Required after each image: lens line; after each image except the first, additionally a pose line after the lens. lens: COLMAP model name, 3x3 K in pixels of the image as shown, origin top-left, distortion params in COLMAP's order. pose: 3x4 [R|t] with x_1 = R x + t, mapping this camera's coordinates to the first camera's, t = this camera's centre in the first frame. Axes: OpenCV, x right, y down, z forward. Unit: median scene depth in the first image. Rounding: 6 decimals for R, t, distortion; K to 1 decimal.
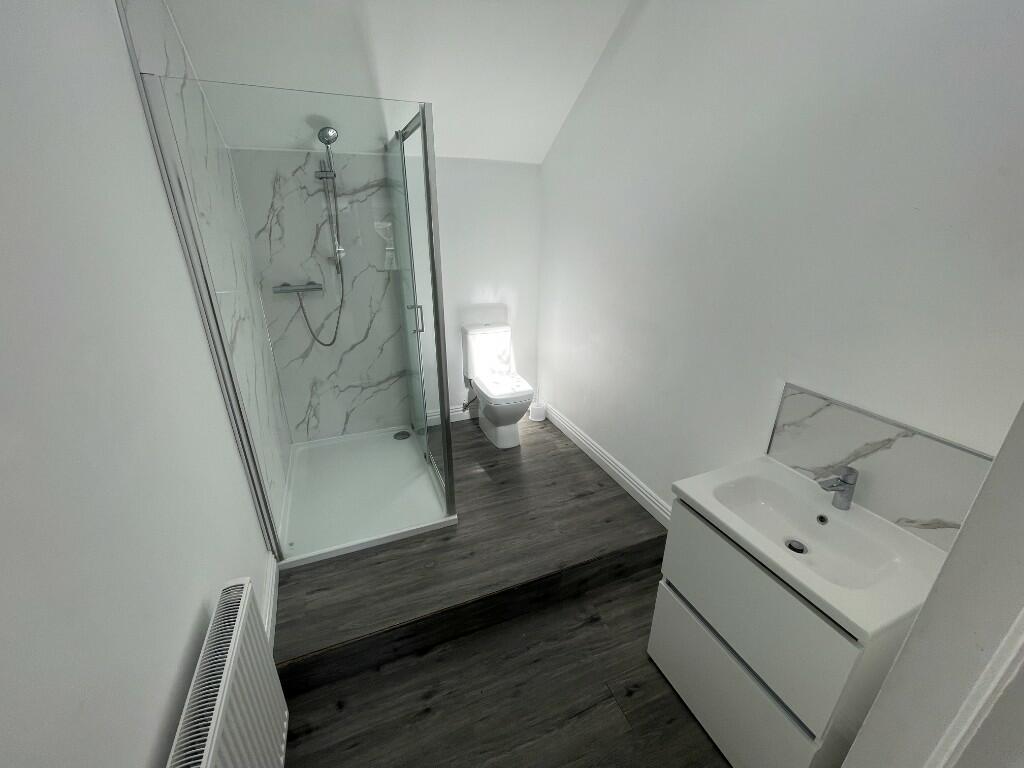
lens RADIAL K [[415.1, 0, 510.0], [0, 415.1, 381.6], [0, 0, 1]] dist [-0.005410, 0.001498]
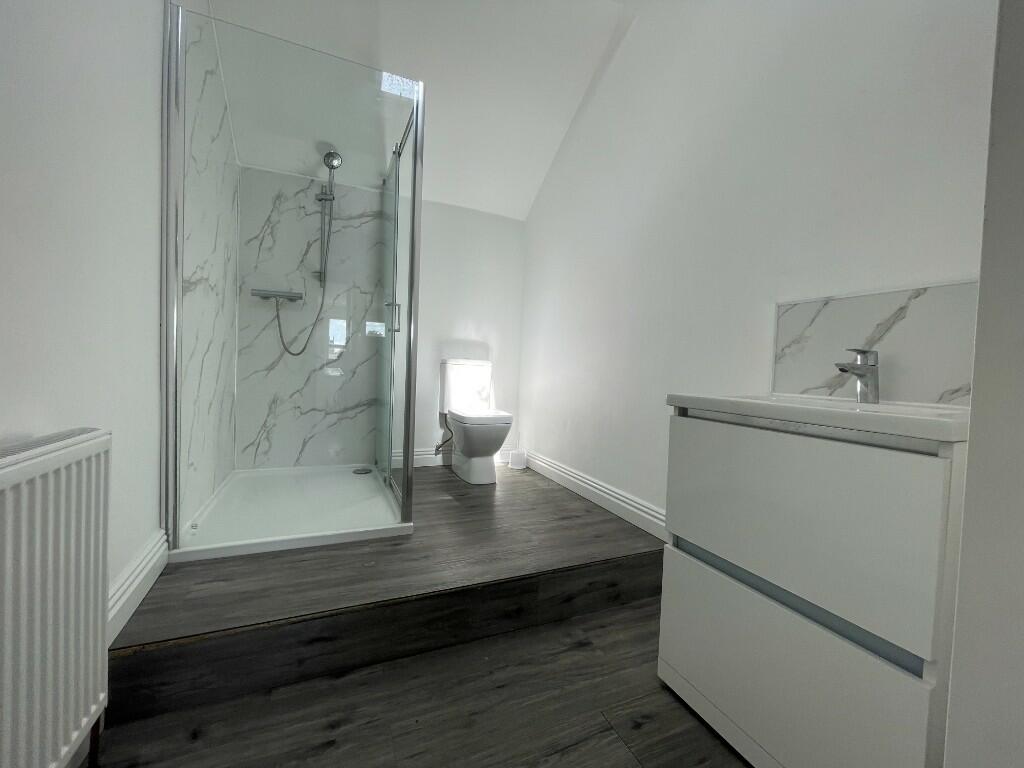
lens RADIAL K [[415.1, 0, 510.0], [0, 415.1, 377.6], [0, 0, 1]] dist [-0.005410, 0.001498]
pose [[0.999058, 0.036184, 0.023945, 0.033126], [-0.026002, 0.941079, -0.337185, 0.329624], [-0.034735, 0.336245, 0.941134, 0.132399]]
